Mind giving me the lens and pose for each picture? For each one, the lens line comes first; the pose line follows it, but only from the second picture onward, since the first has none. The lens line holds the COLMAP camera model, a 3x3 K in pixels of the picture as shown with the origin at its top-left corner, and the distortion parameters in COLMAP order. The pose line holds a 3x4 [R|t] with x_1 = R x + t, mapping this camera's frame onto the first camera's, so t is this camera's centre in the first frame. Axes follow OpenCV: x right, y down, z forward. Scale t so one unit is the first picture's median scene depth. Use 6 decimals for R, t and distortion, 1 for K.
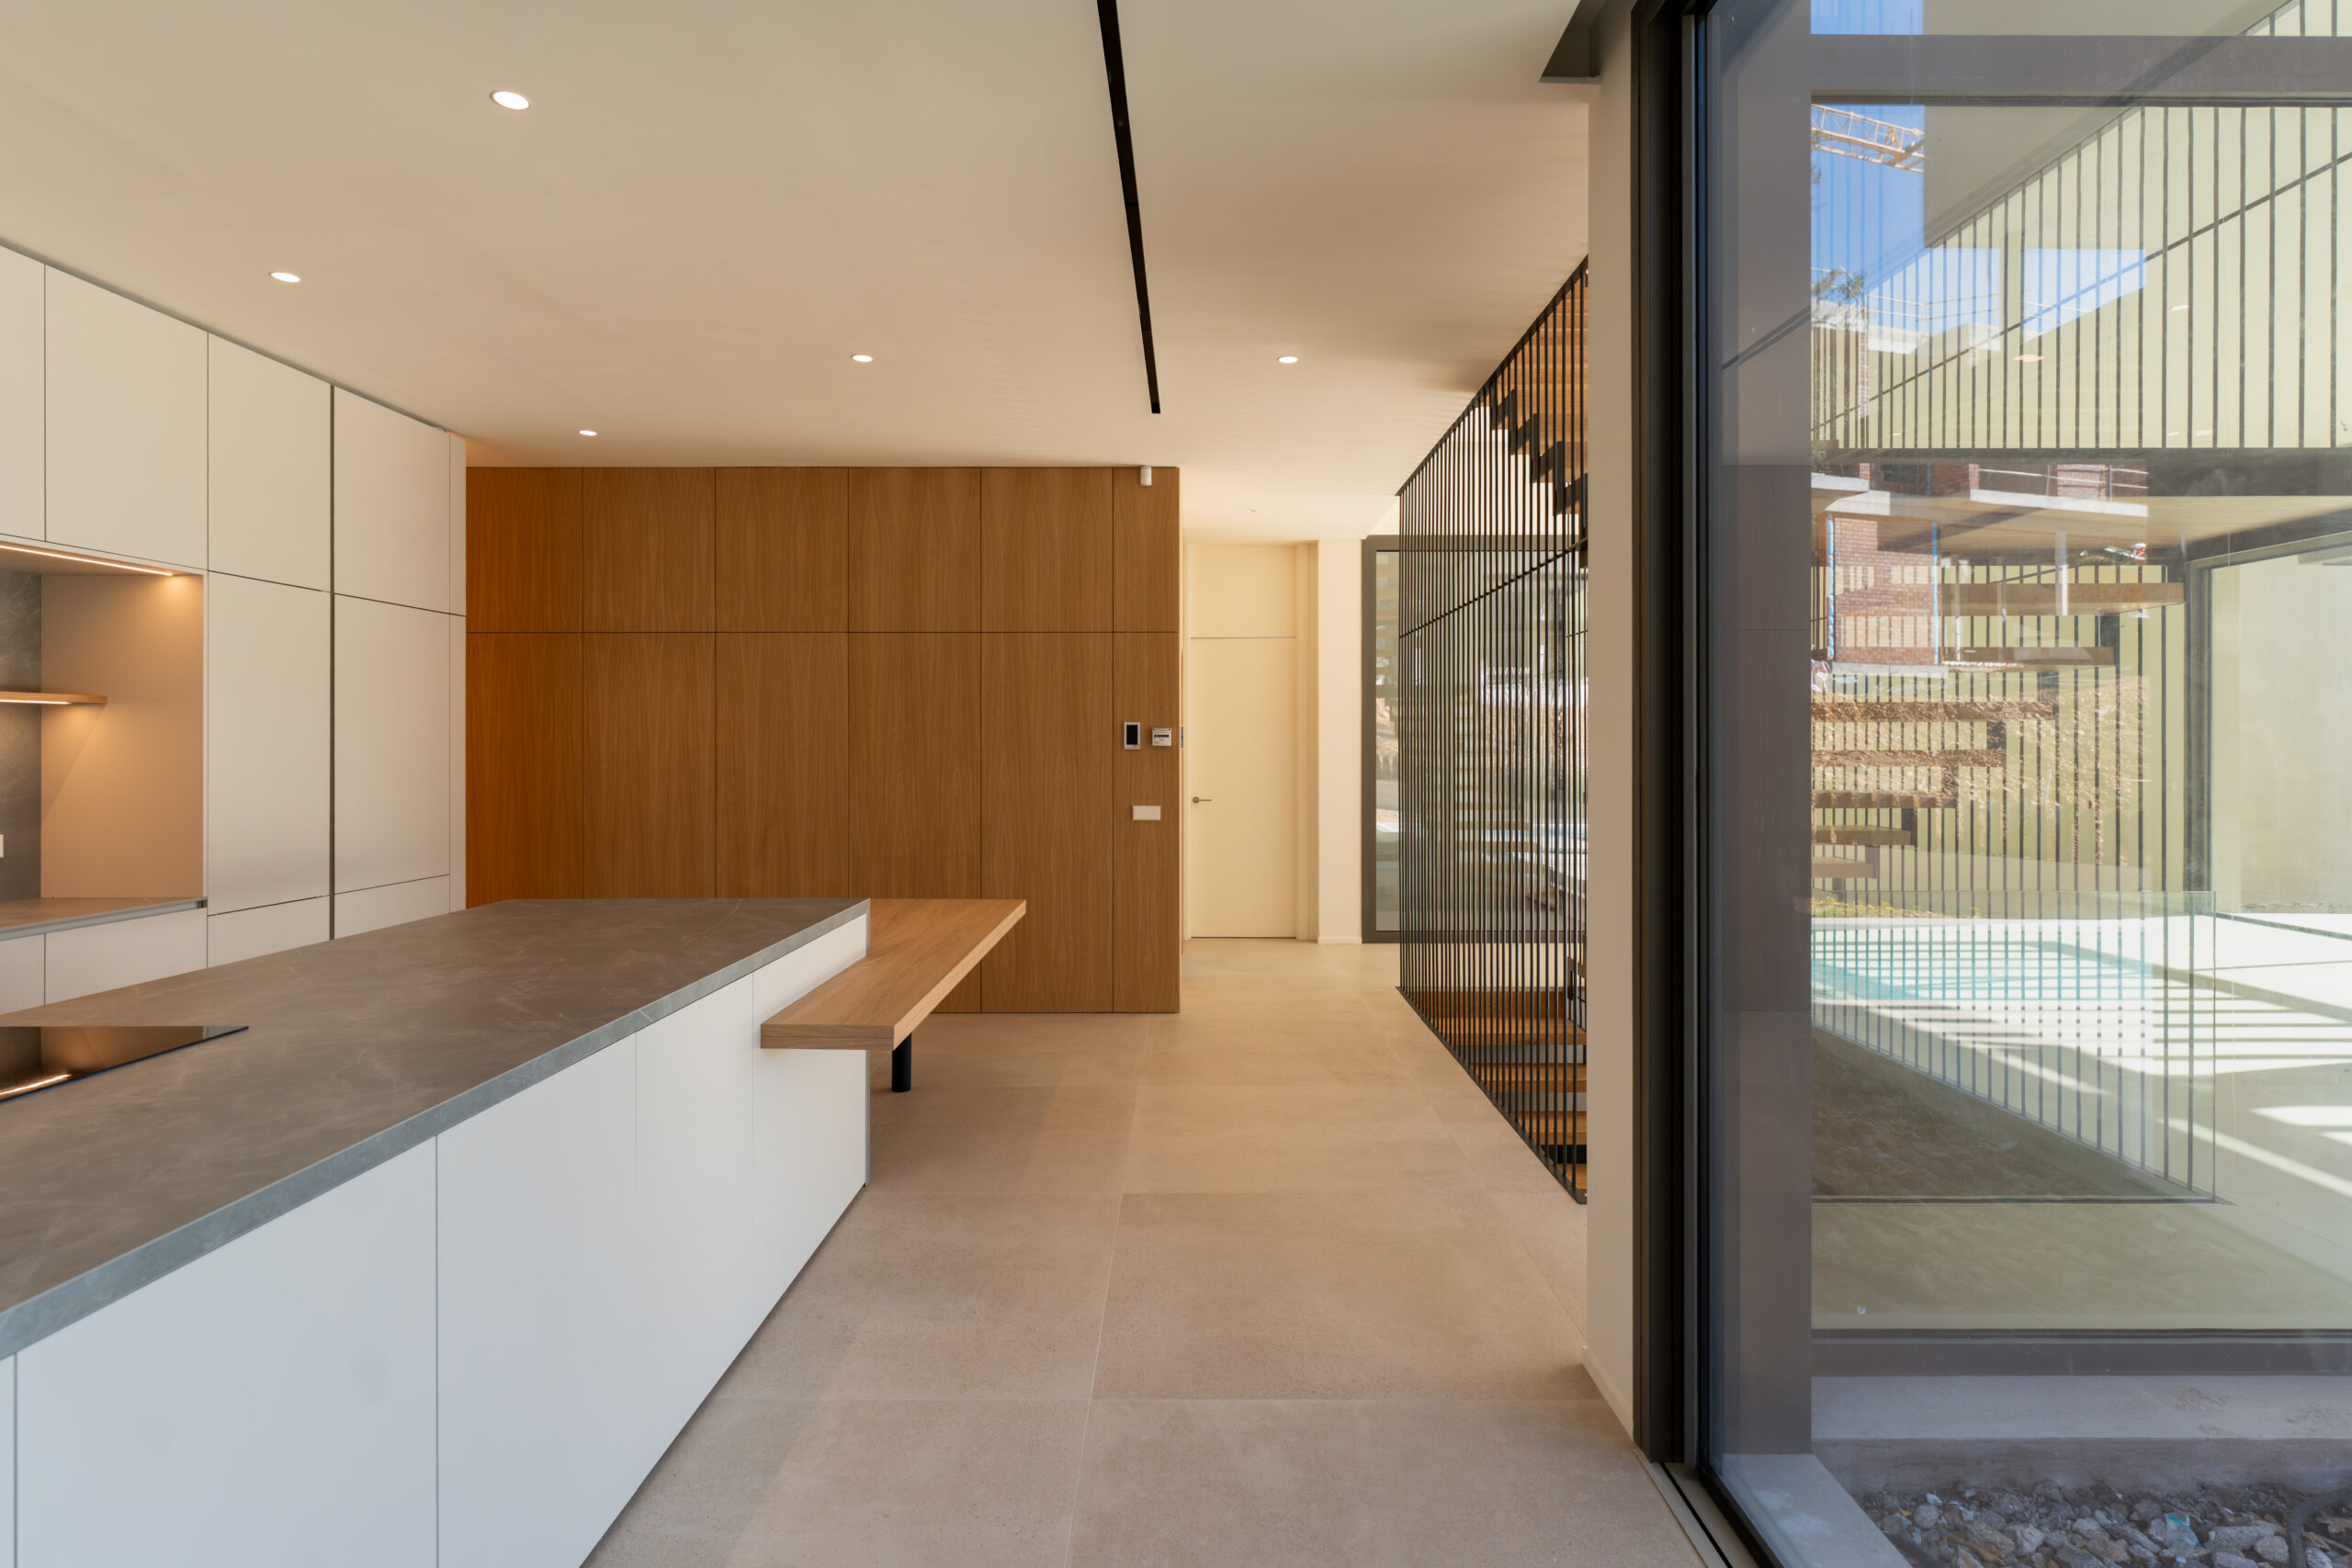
lens RADIAL K [[1075.9, 0, 1107.5], [0, 1075.9, 752.0], [0, 0, 1]] dist [-0.002786, 0.000036]
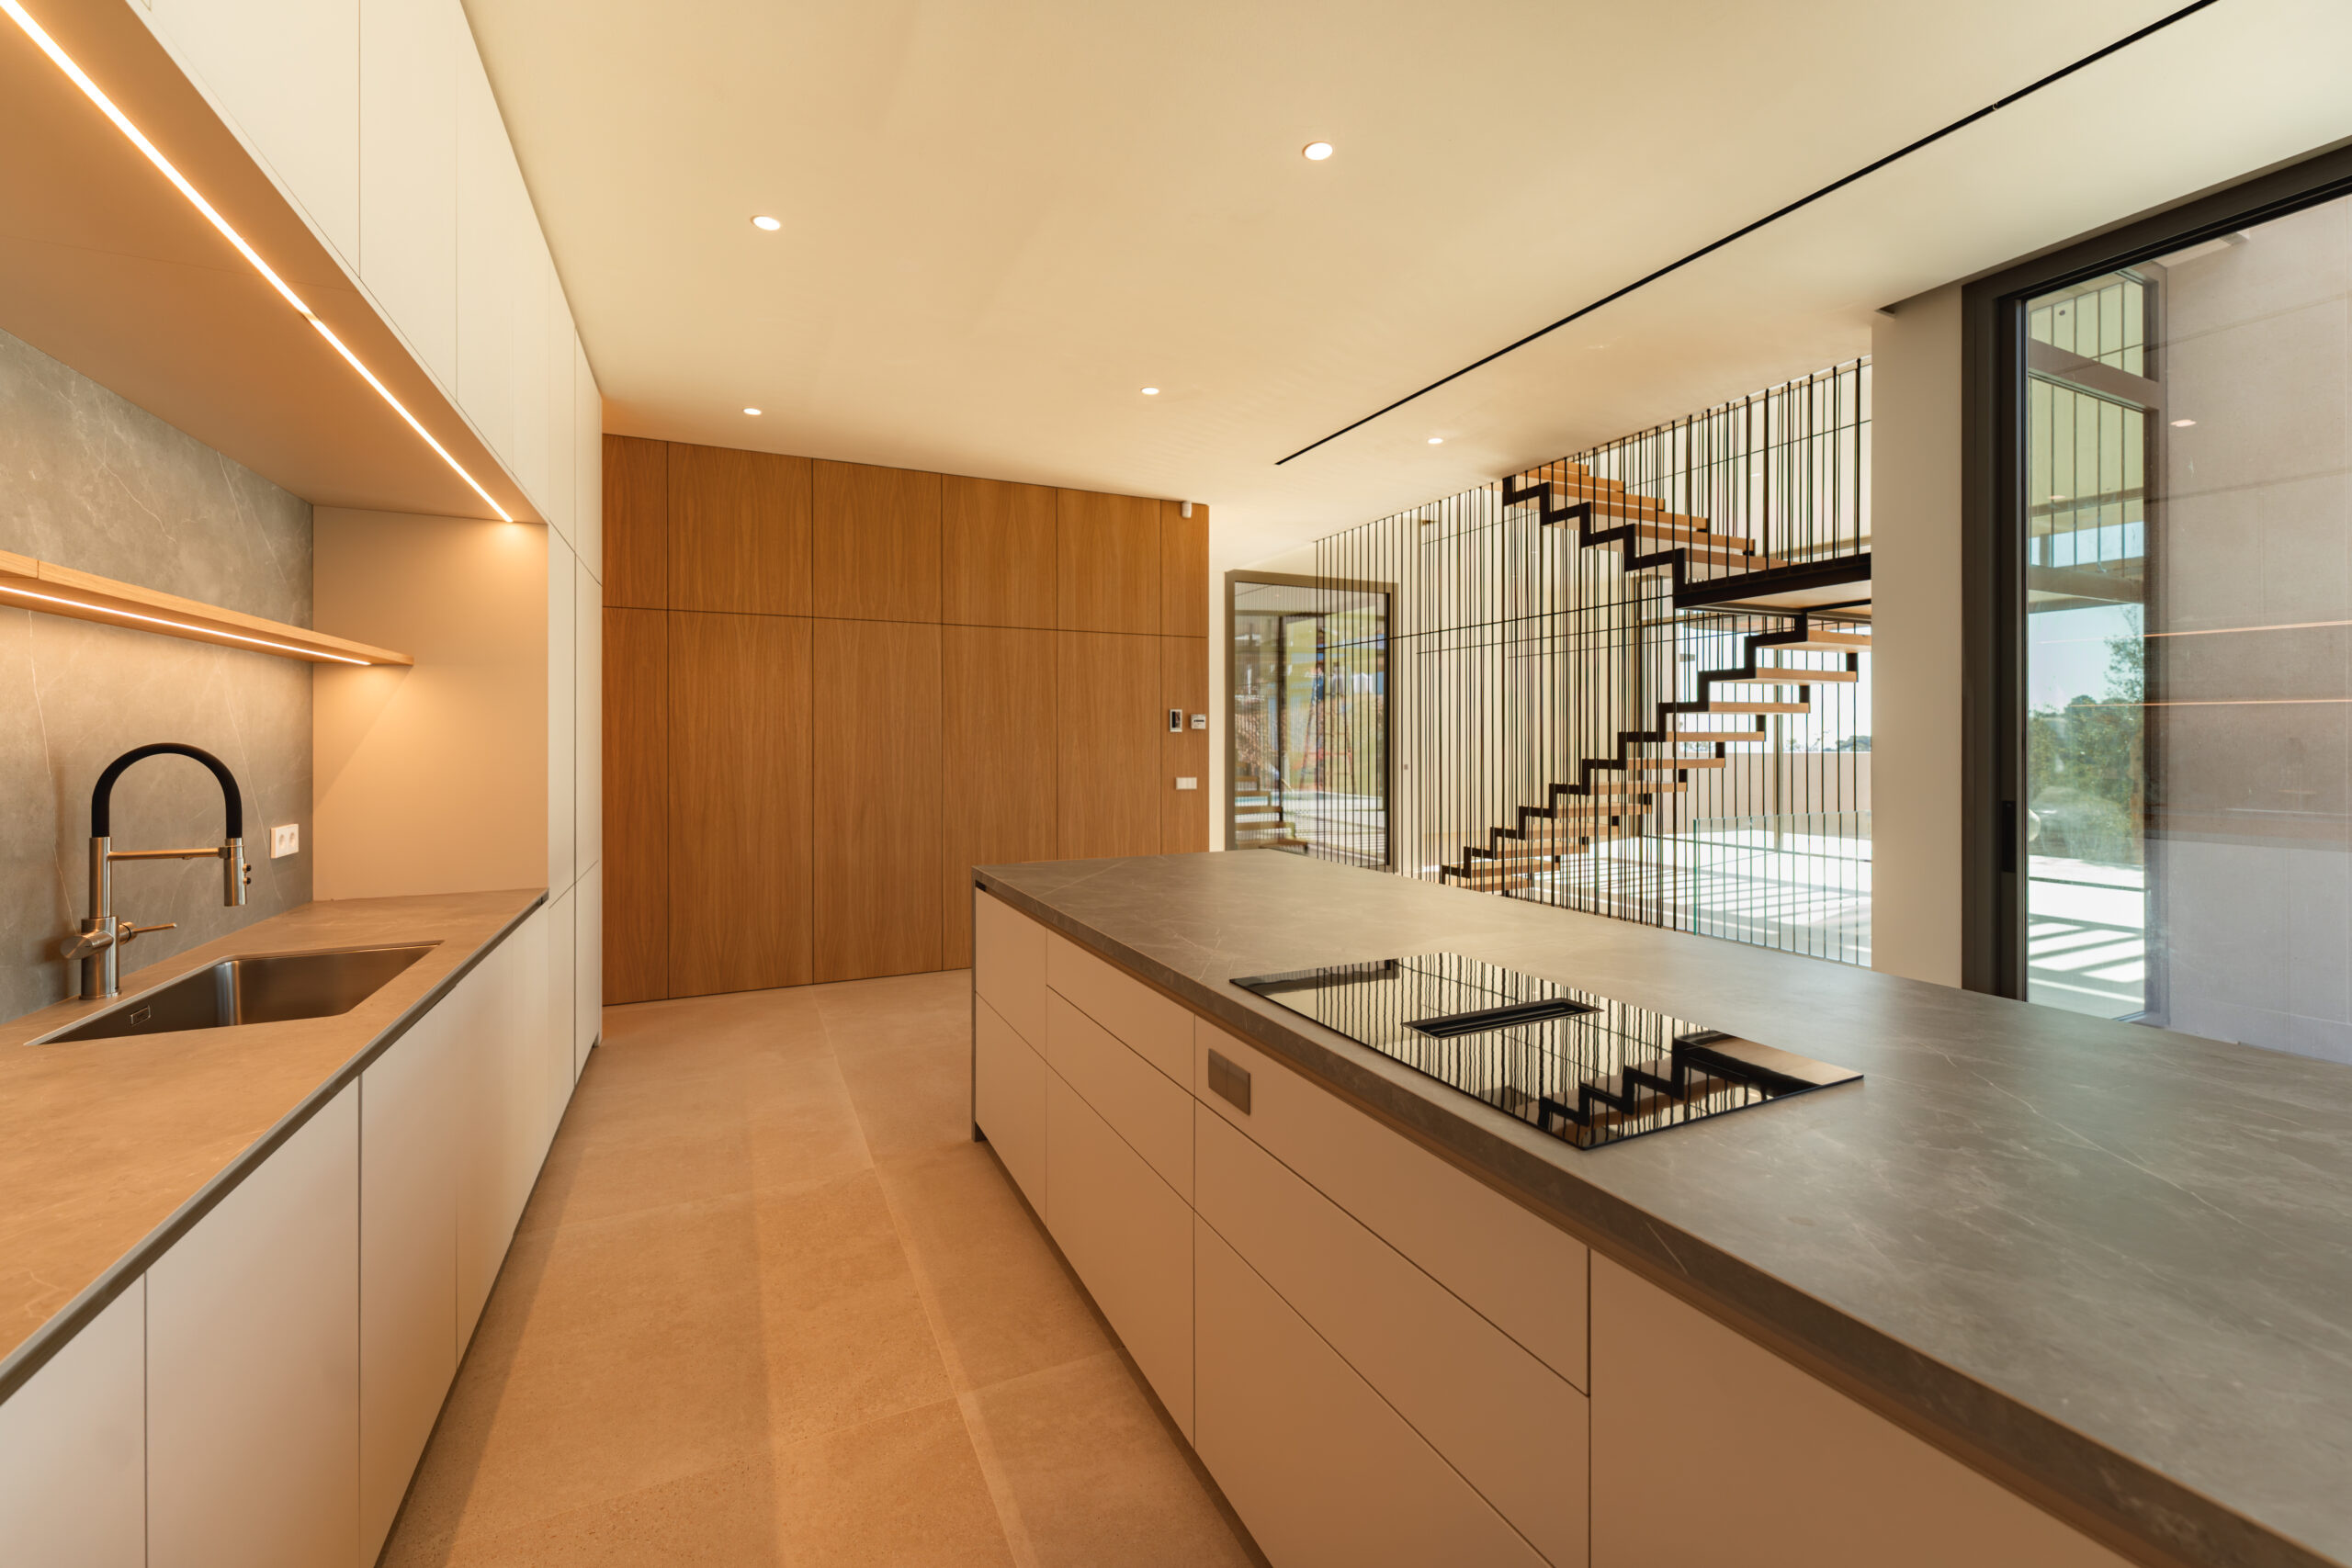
lens RADIAL K [[915.1, 0, 1112.0], [0, 915.1, 745.3], [0, 0, 1]] dist [-0.001983, -0.000181]
pose [[0.913442, -0.002188, 0.406963, -0.465303], [0.001623, 0.999997, 0.001734, 0.011267], [-0.406966, -0.000923, 0.913443, 0.075807]]
